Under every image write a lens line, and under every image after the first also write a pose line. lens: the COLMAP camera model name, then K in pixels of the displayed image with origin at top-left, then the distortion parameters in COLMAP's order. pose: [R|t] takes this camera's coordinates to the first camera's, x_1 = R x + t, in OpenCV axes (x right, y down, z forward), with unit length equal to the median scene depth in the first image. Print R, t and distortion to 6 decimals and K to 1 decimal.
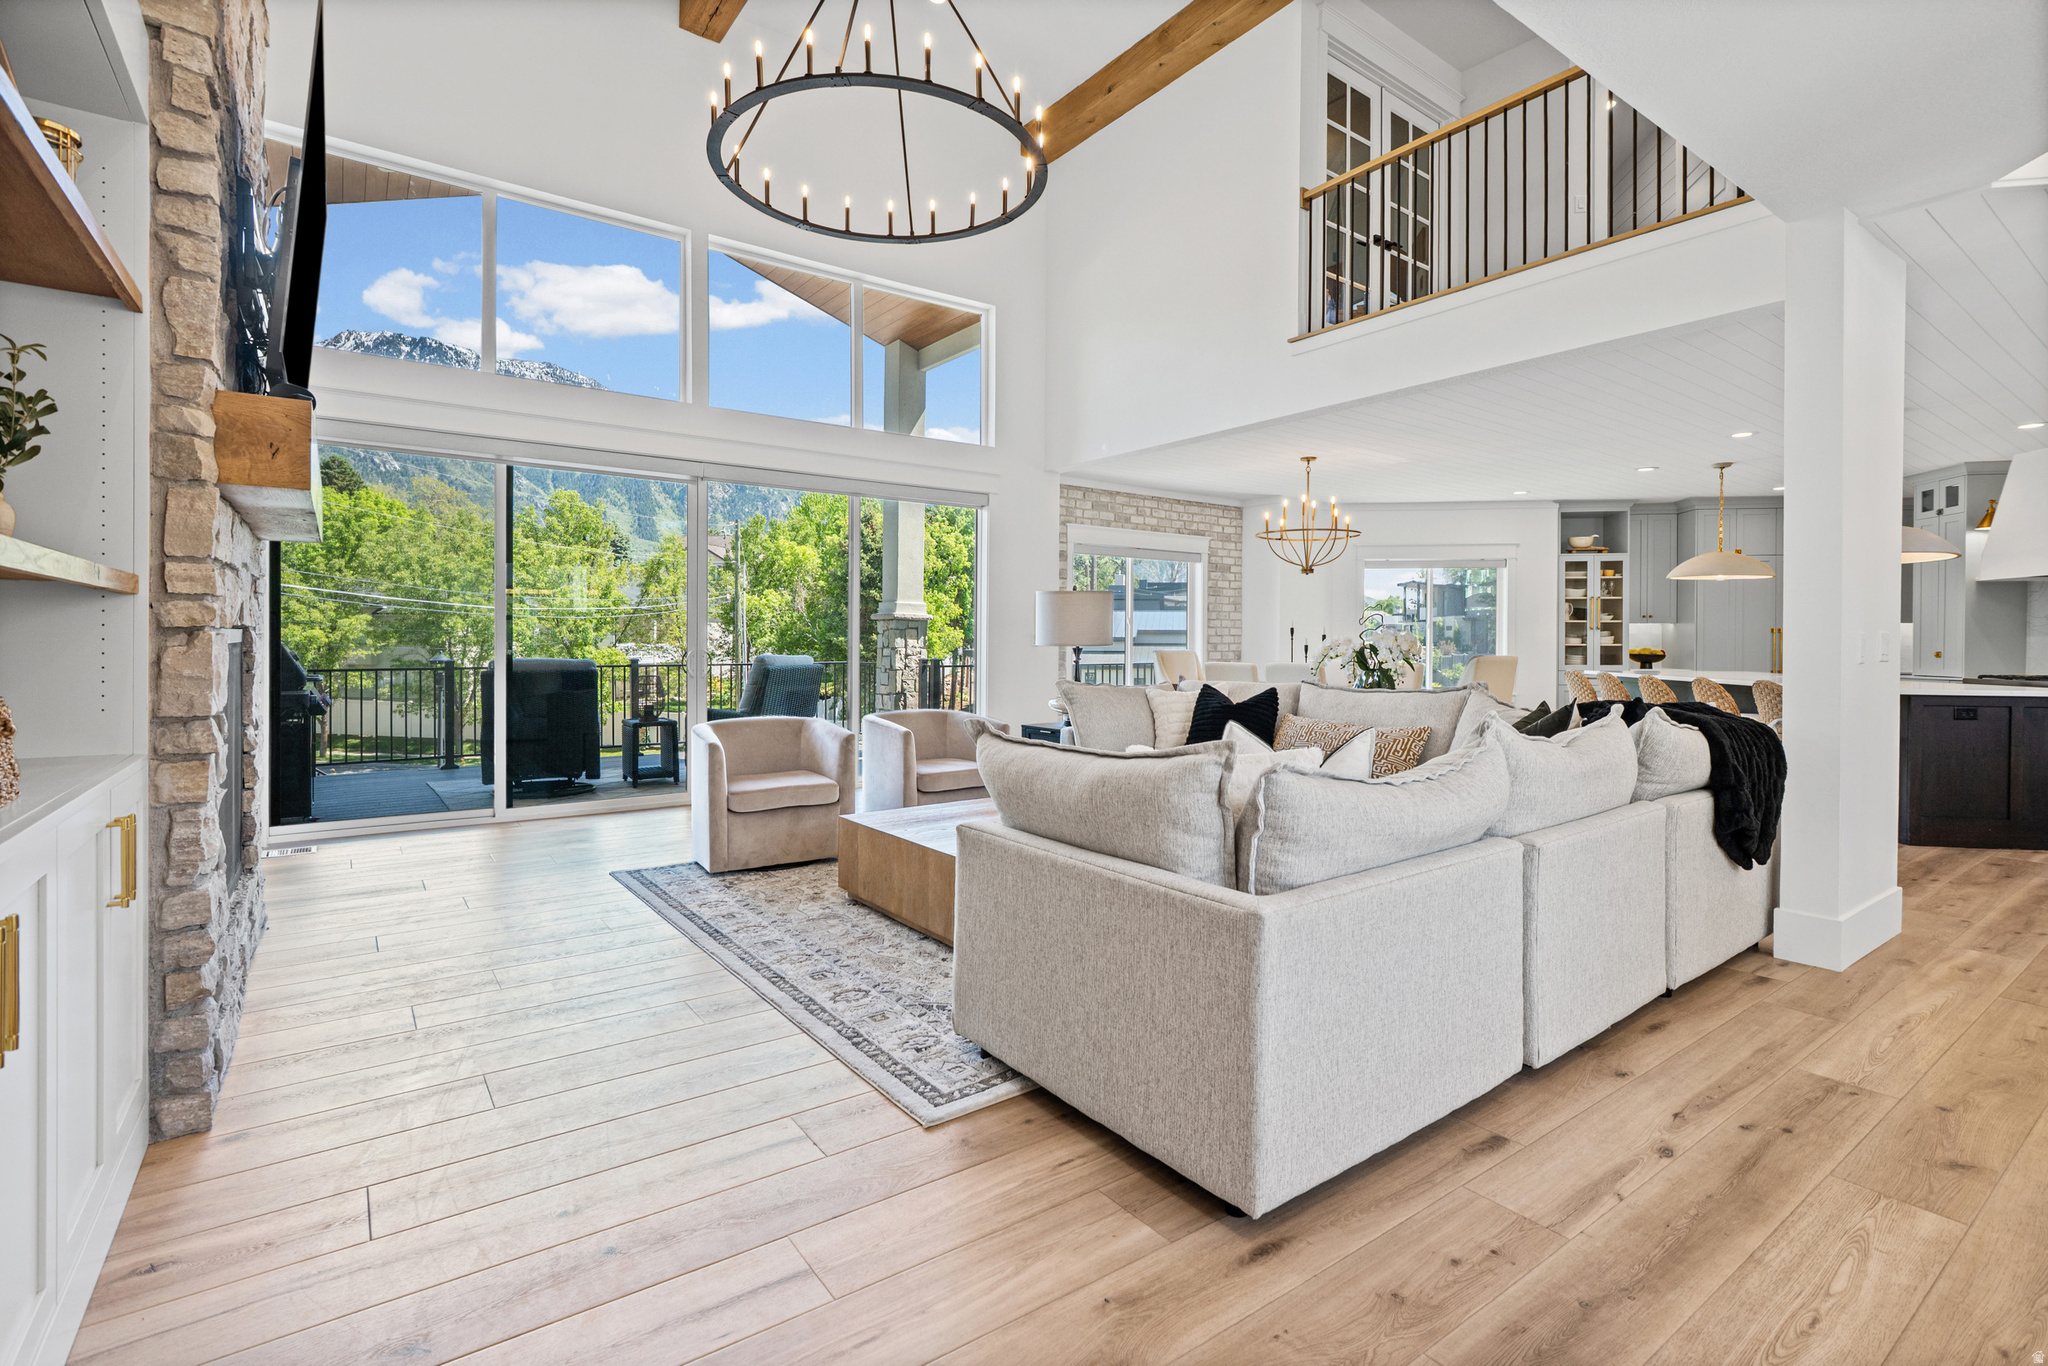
lens RADIAL K [[937.7, 0, 1024.0], [0, 937.7, 683.0], [0, 0, 1]] dist [-0.001827, 0.000014]
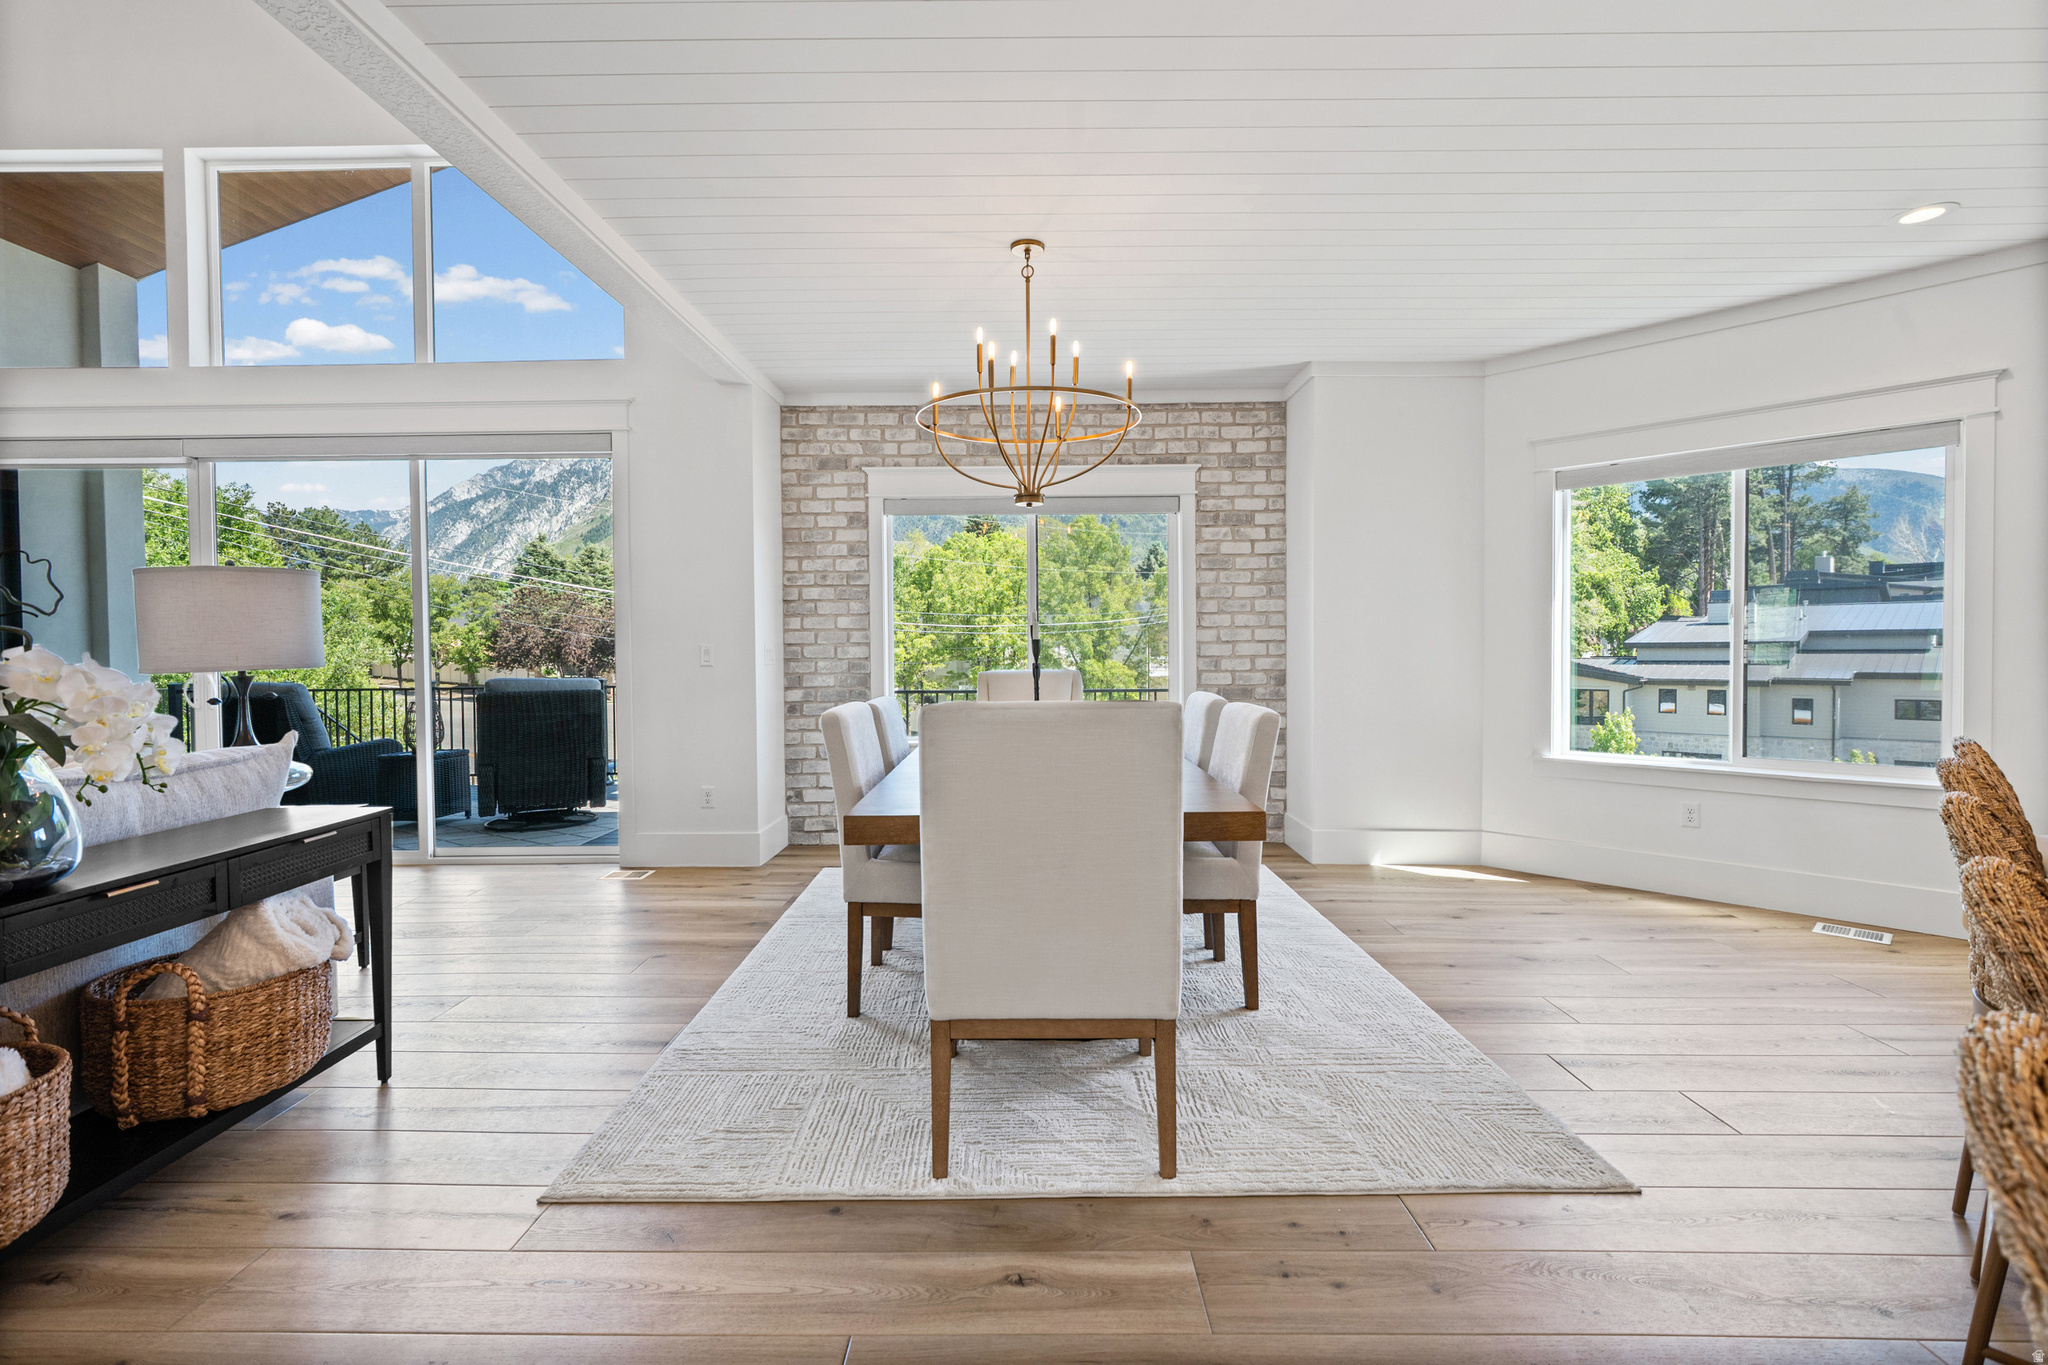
lens RADIAL K [[937.7, 0, 1024.0], [0, 937.7, 682.5], [0, 0, 1]] dist [-0.001827, 0.000014]
pose [[0.806454, 0.006601, -0.591260, 0.436477], [-0.013991, 0.999871, -0.007920, -0.021215], [0.591131, 0.014660, 0.806442, 0.490633]]
